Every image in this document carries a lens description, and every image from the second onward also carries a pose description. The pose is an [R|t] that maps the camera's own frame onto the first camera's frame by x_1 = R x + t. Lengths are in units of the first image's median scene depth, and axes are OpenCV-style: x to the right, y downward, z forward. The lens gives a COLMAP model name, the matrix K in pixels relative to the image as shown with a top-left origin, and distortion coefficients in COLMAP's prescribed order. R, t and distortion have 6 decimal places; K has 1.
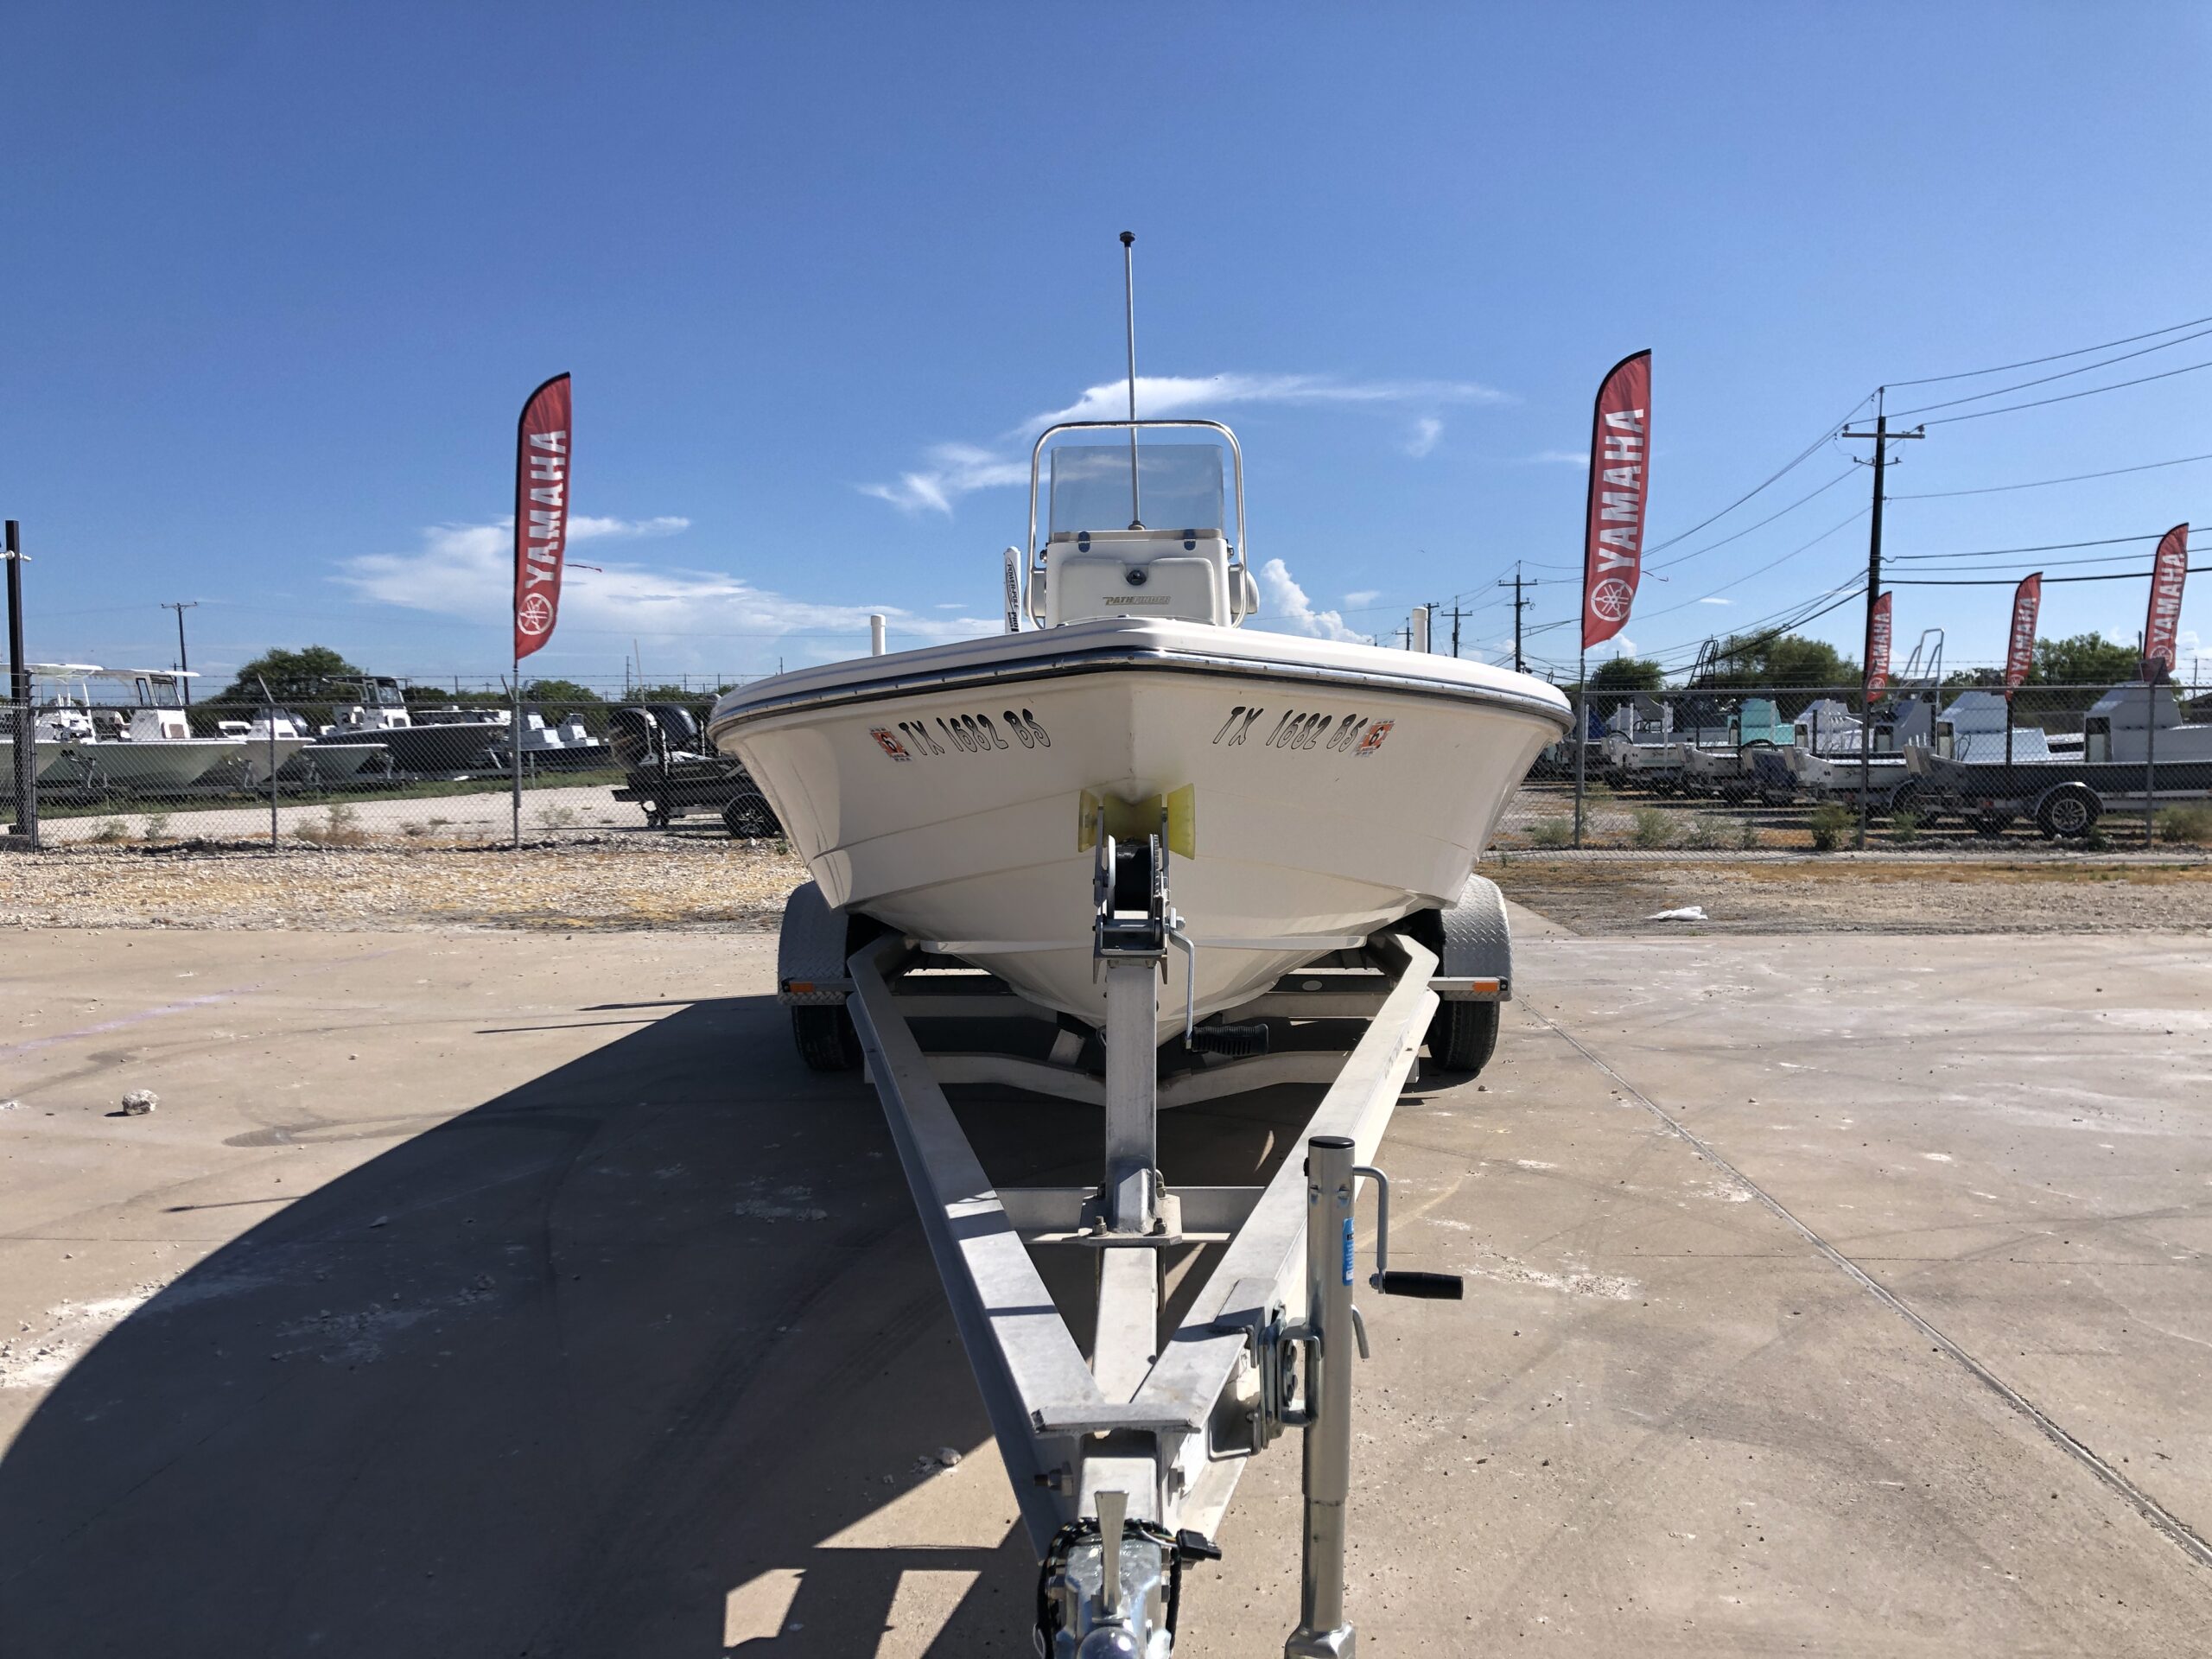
lens RADIAL K [[1799.2, 0, 1117.5], [0, 1799.2, 846.6], [0, 0, 1]] dist [0.033868, -0.033024]
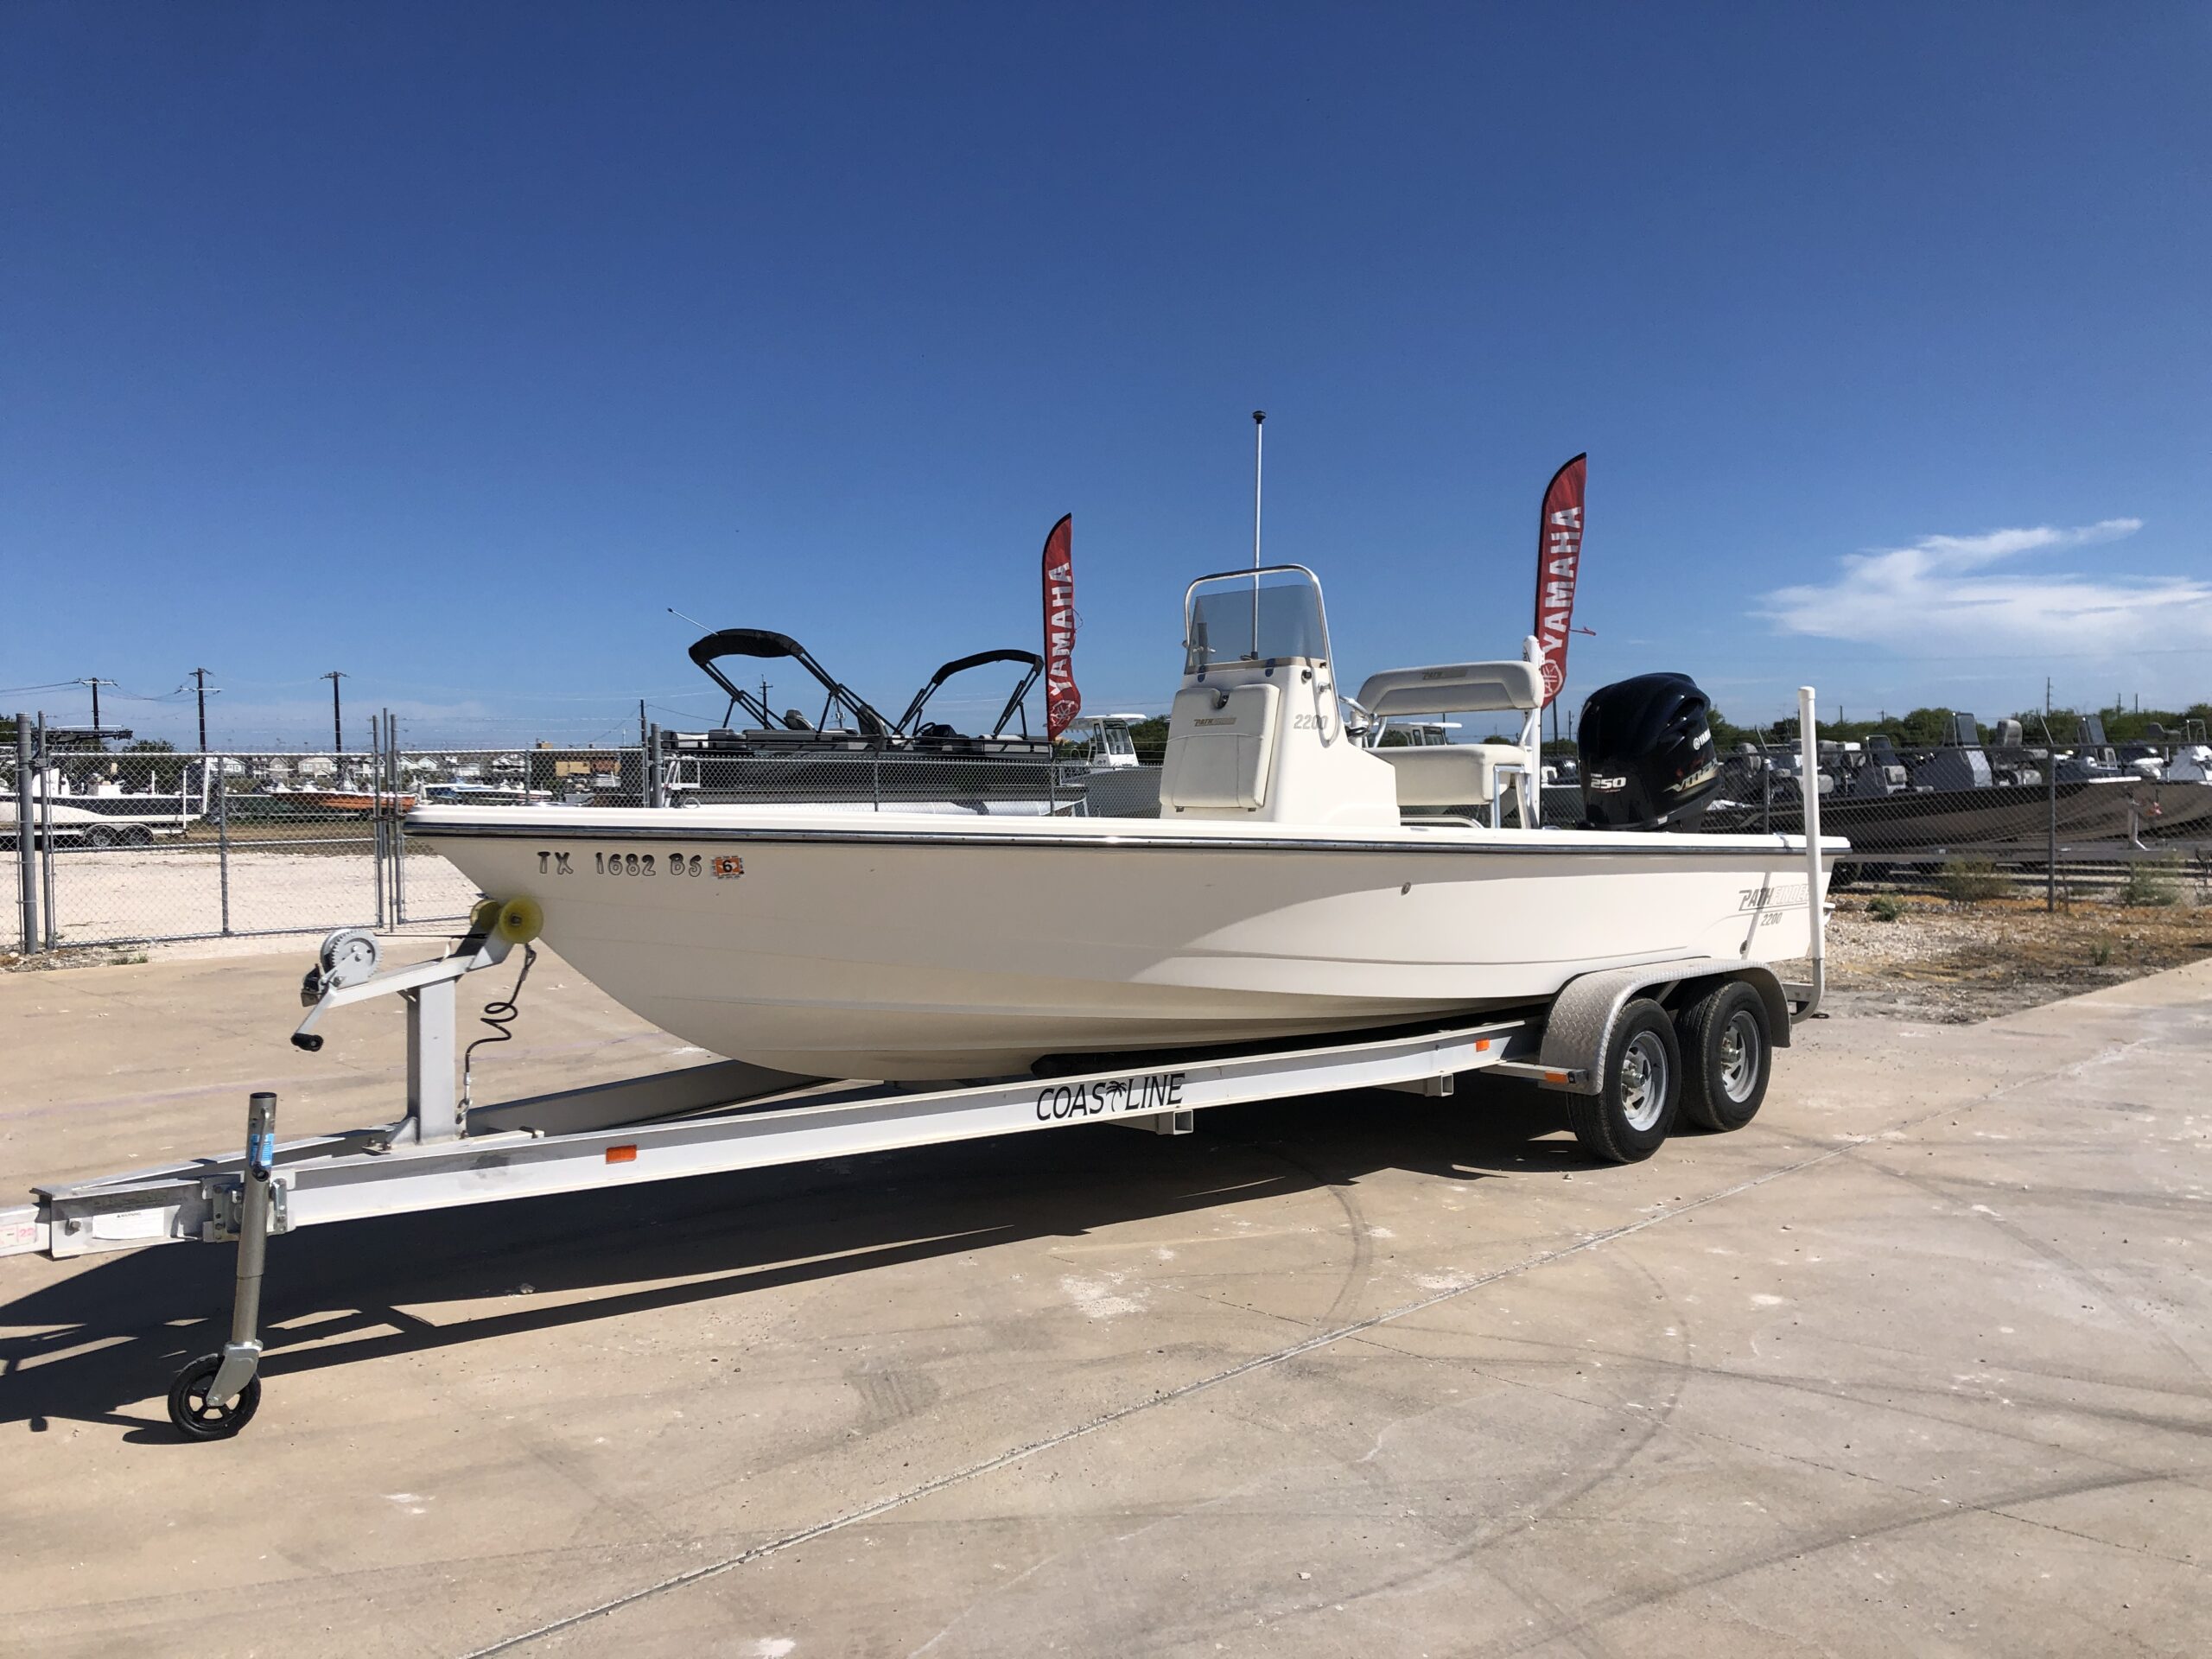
lens RADIAL K [[1799.2, 0, 1115.8], [0, 1799.2, 846.5], [0, 0, 1]] dist [0.033868, -0.033024]
pose [[0.733246, 0.021543, -0.679622, 0.232737], [-0.032446, 0.999468, -0.003324, -0.014040], [0.679189, 0.024488, 0.733555, 0.021883]]
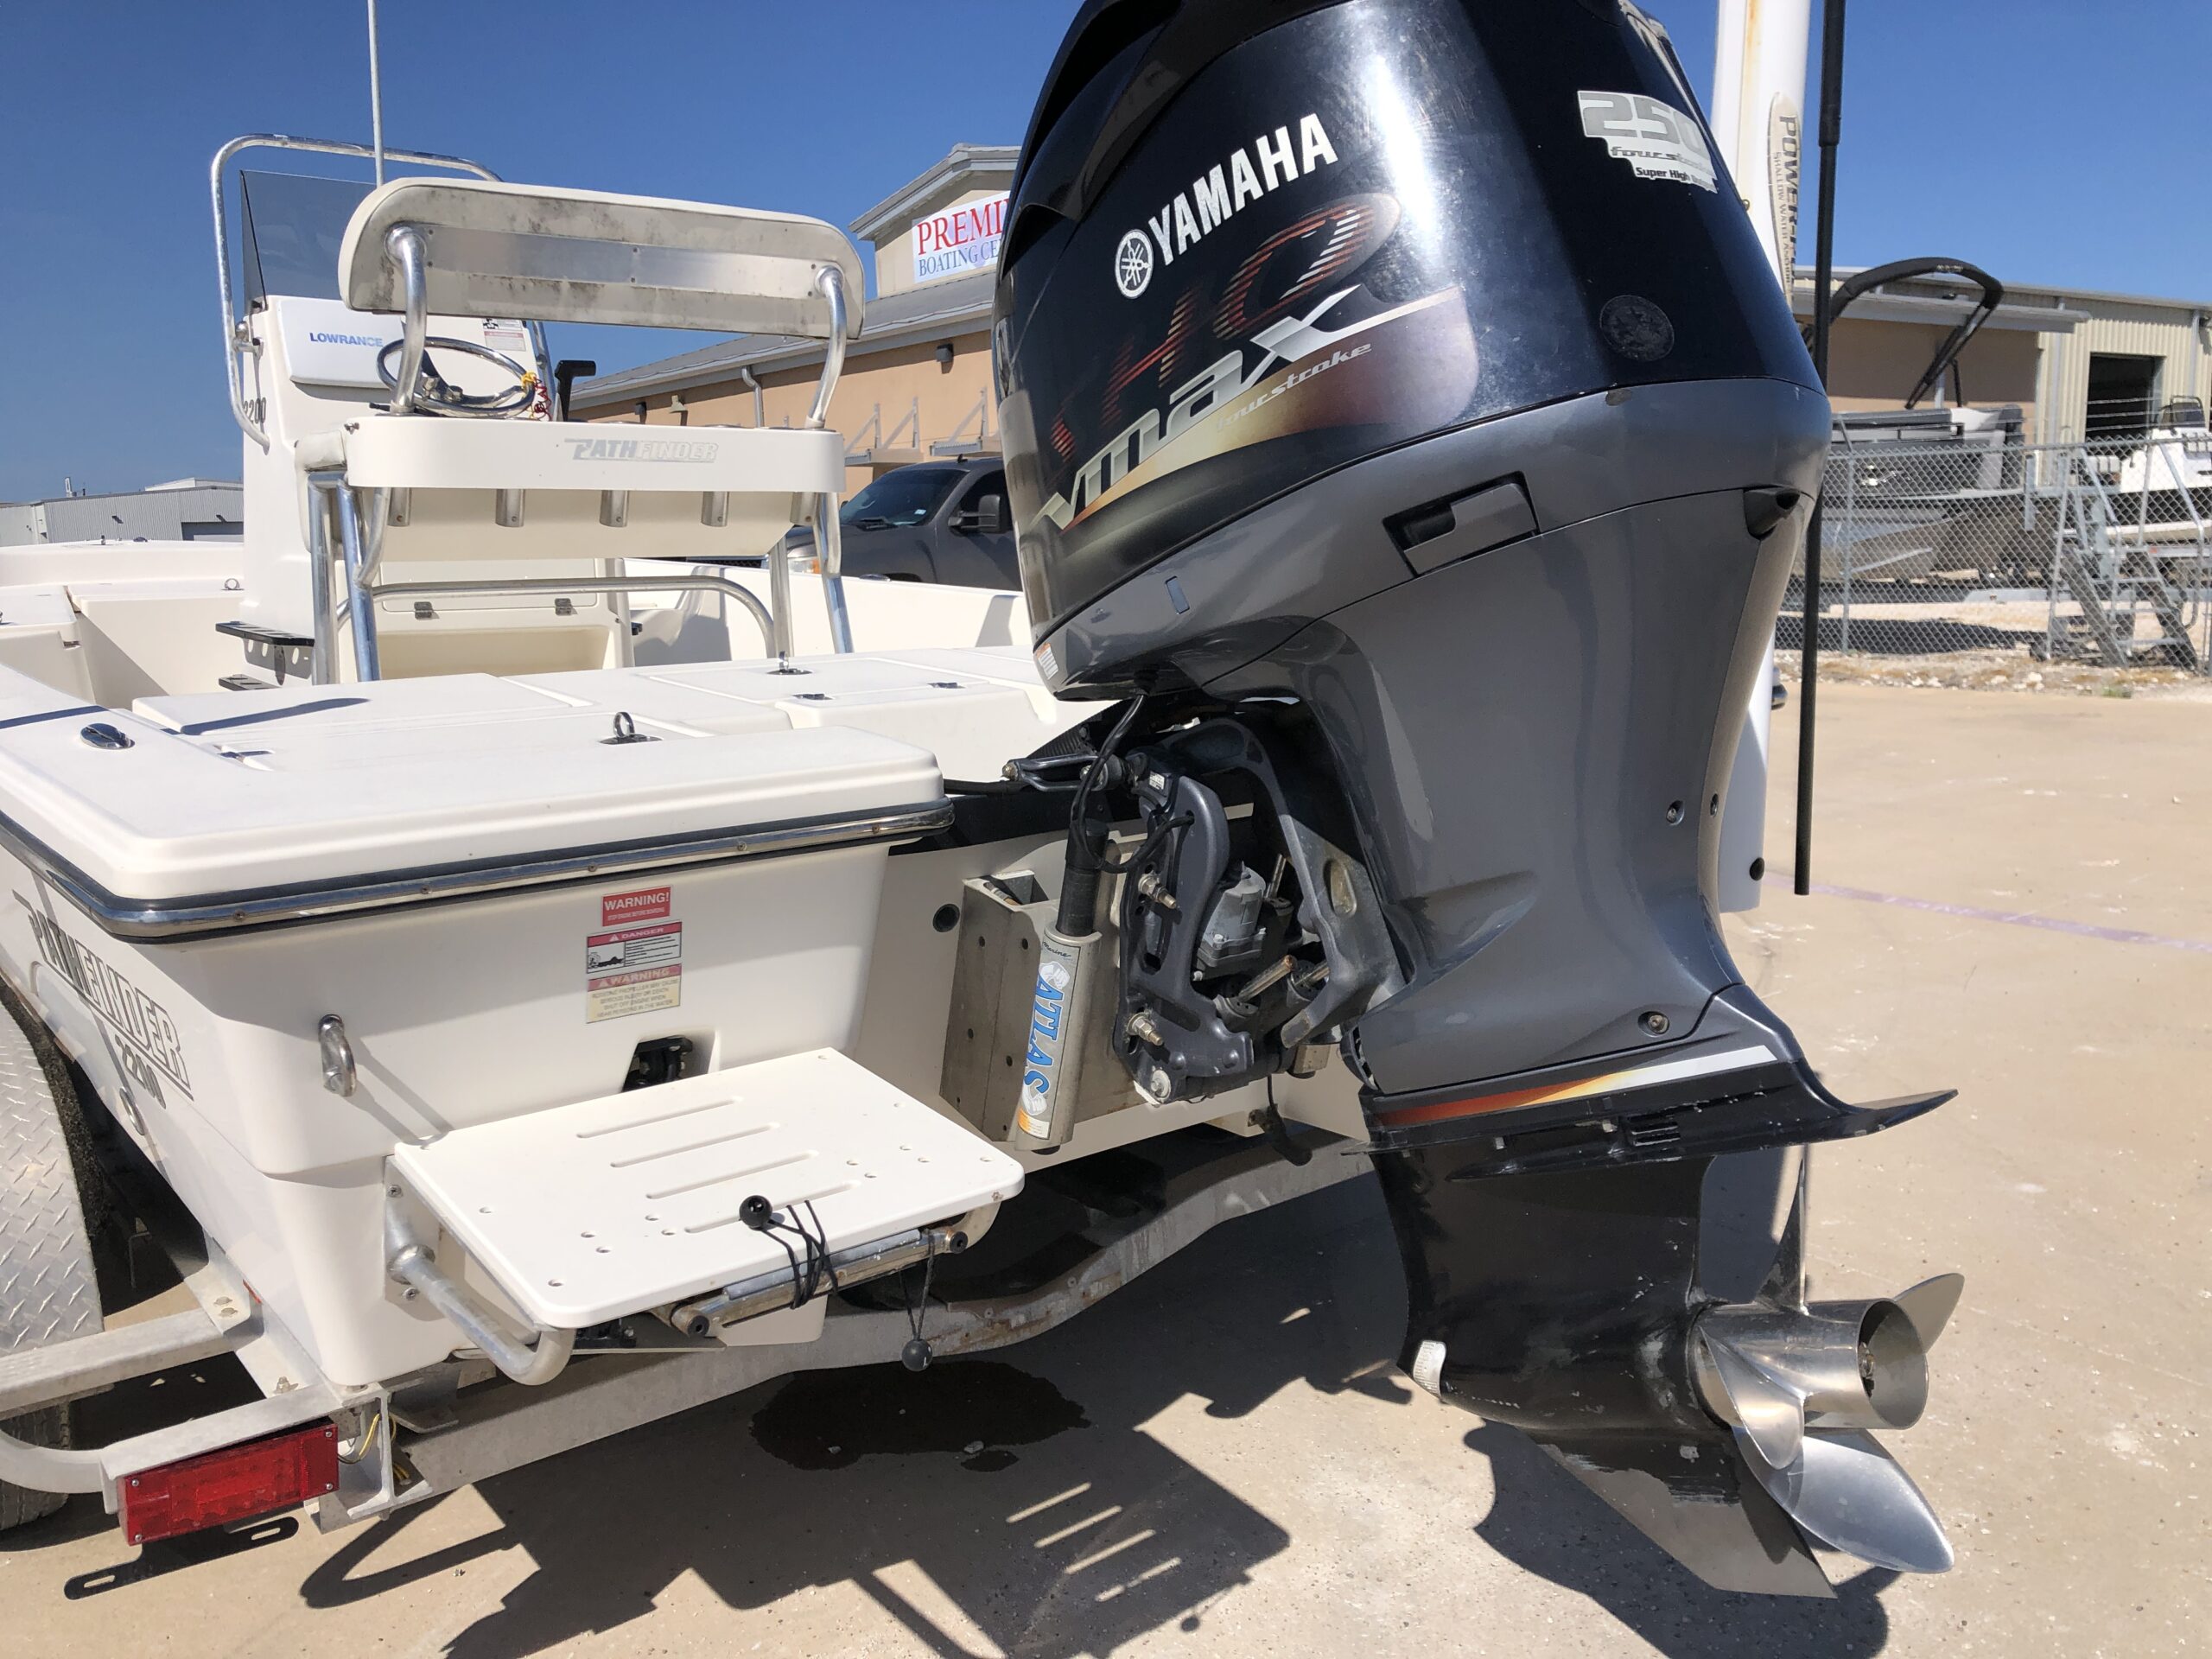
lens RADIAL K [[1799.2, 0, 1119.9], [0, 1799.2, 847.8], [0, 0, 1]] dist [0.033868, -0.033024]
pose [[-0.770789, 0.136203, -0.622361, 0.080195], [-0.007436, 0.974890, 0.222562, -0.039392], [0.637048, 0.176176, -0.750421, 0.542194]]
